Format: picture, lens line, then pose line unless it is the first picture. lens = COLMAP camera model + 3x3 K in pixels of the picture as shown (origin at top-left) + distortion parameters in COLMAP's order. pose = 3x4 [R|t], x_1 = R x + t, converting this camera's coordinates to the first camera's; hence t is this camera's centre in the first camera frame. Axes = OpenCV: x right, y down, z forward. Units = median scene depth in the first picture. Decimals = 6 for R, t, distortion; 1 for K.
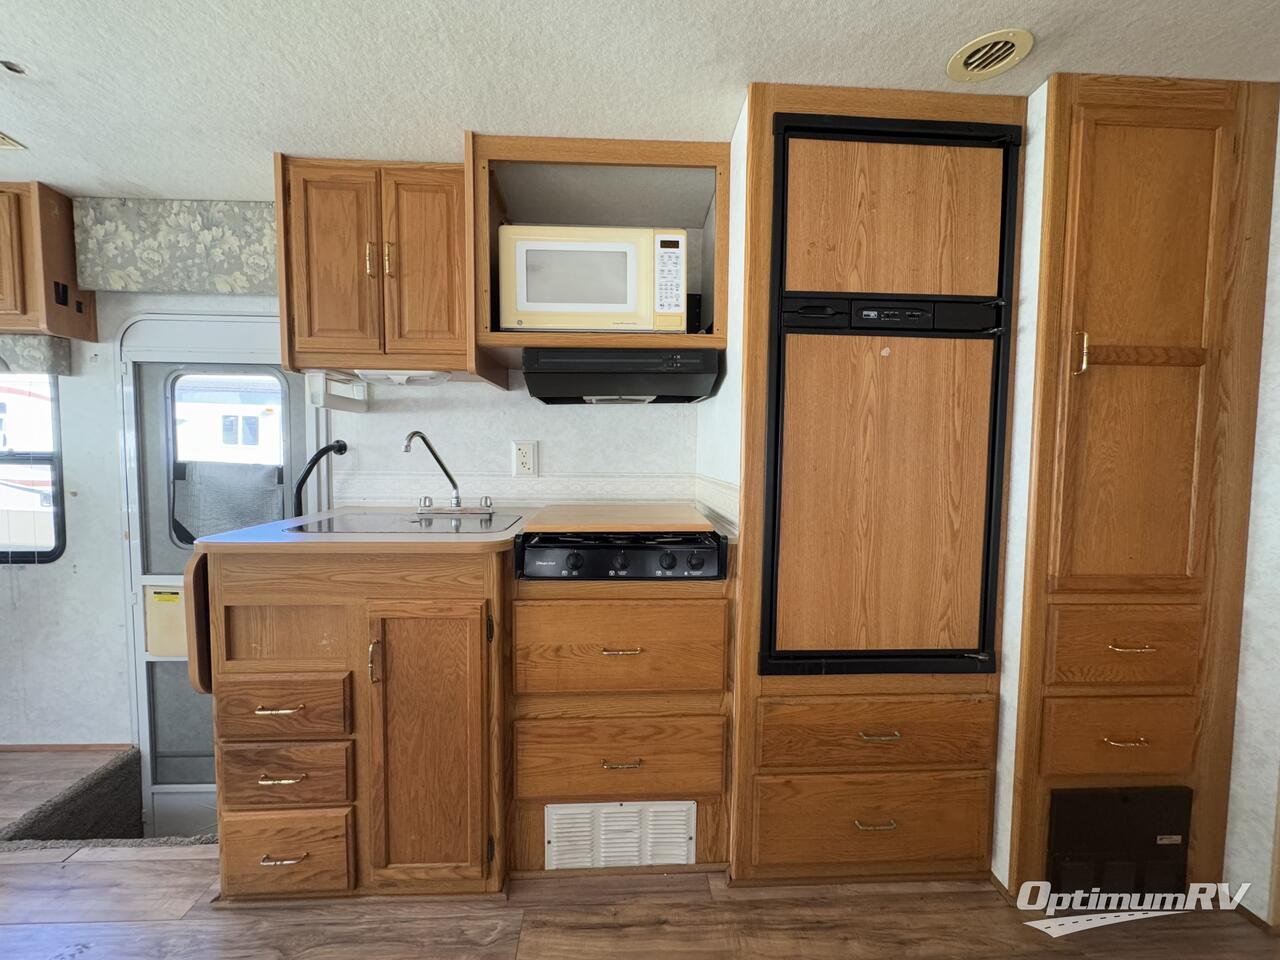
lens RADIAL K [[512.9, 0, 640.0], [0, 512.9, 480.0], [0, 0, 1]] dist [-0.002604, 0.000184]
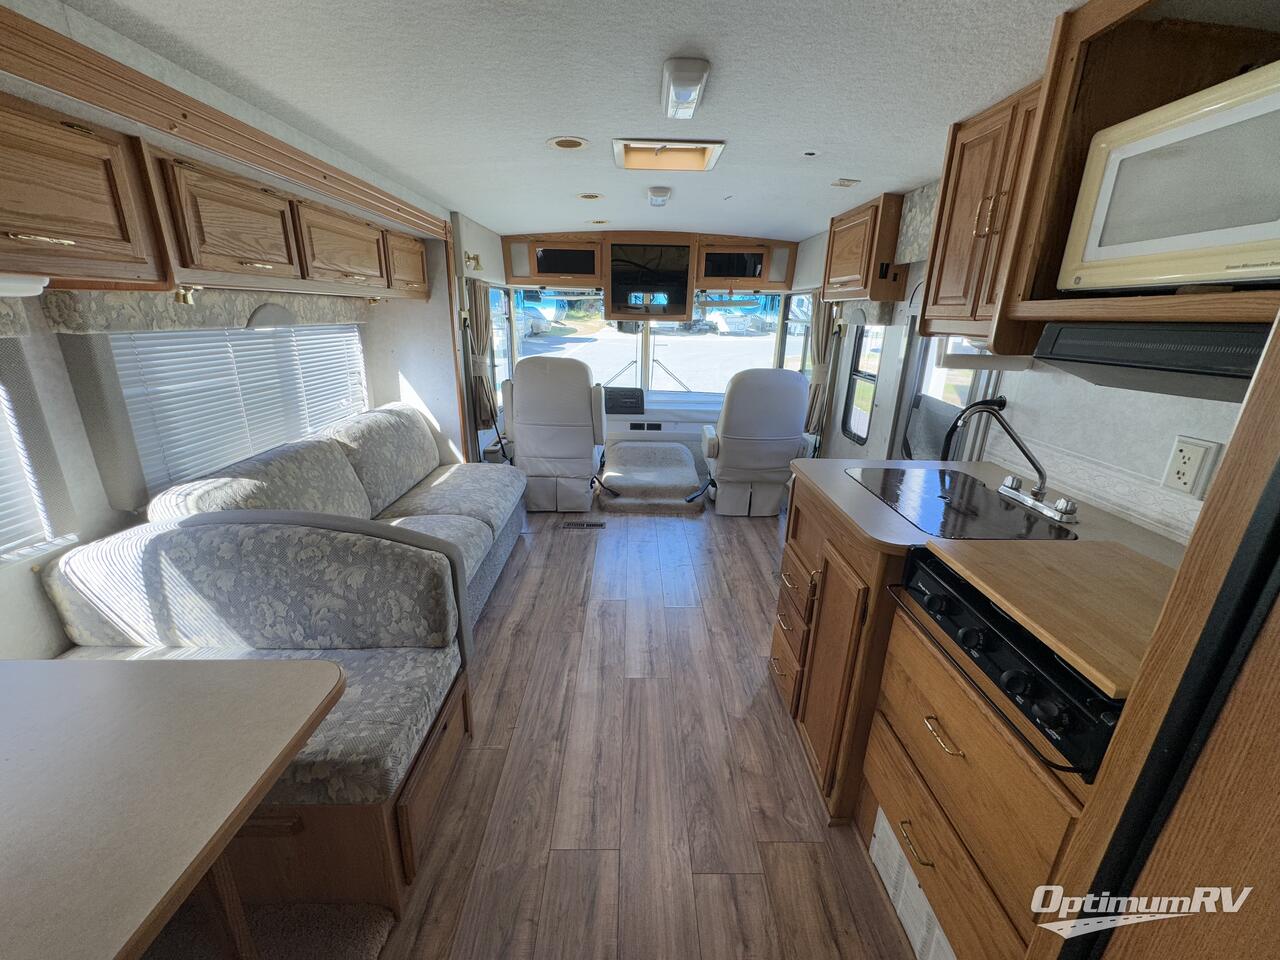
lens RADIAL K [[512.9, 0, 640.0], [0, 512.9, 480.0], [0, 0, 1]] dist [-0.002604, 0.000184]
pose [[-0.046693, 0.303129, -0.951805, 0.495809], [-0.087958, 0.947895, 0.306199, -0.193148], [0.995029, 0.098016, -0.017597, 0.408609]]
